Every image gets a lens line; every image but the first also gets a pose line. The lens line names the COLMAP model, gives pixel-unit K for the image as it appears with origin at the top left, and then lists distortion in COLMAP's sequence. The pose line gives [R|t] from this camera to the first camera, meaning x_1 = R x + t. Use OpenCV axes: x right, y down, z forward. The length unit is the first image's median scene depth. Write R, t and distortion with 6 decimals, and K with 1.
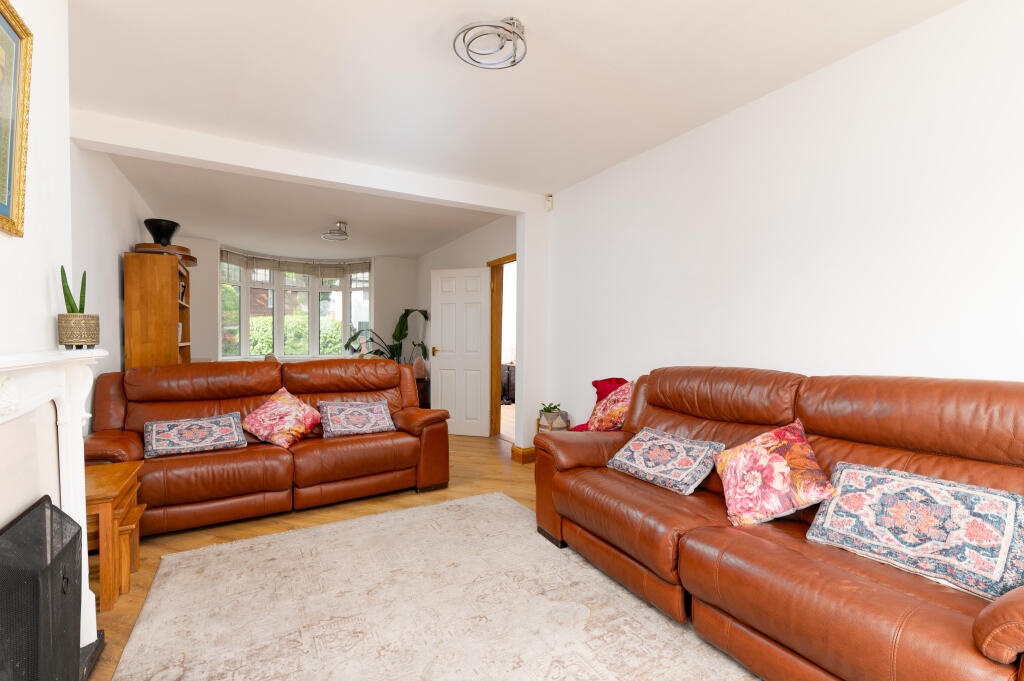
lens RADIAL K [[458.5, 0, 501.8], [0, 458.5, 350.6], [0, 0, 1]] dist [0.000718, 0.000260]
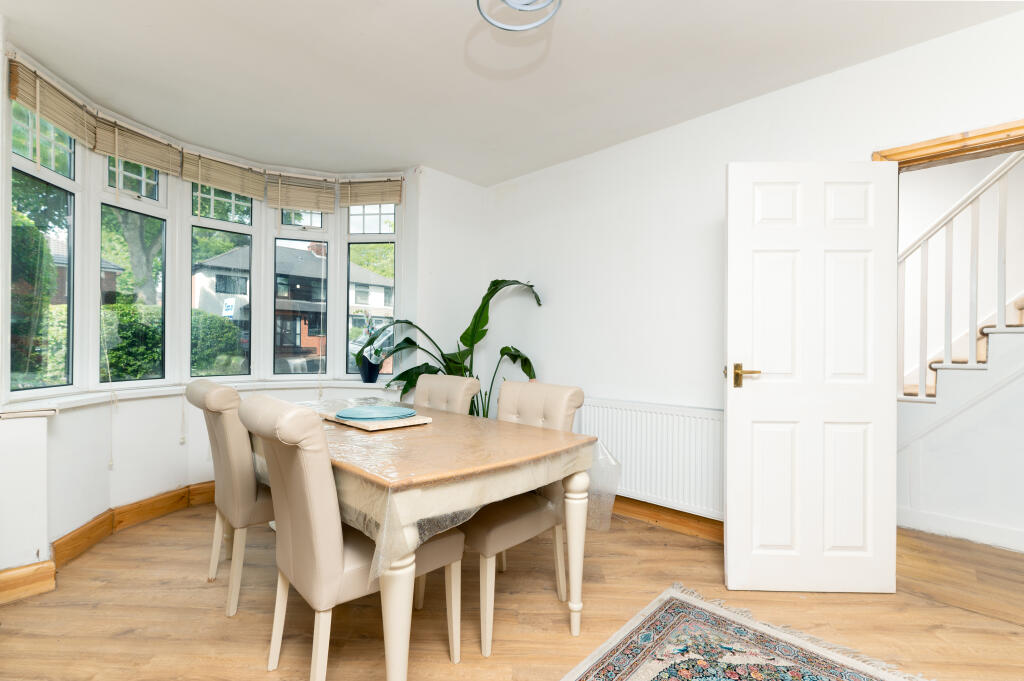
lens RADIAL K [[469.0, 0, 519.8], [0, 469.0, 346.9], [0, 0, 1]] dist [-0.000277, 0.000147]
pose [[0.950905, 0.007464, 0.309392, -0.741118], [-0.000667, 0.999756, -0.022067, -0.021861], [-0.309481, 0.020777, 0.950679, 1.154047]]
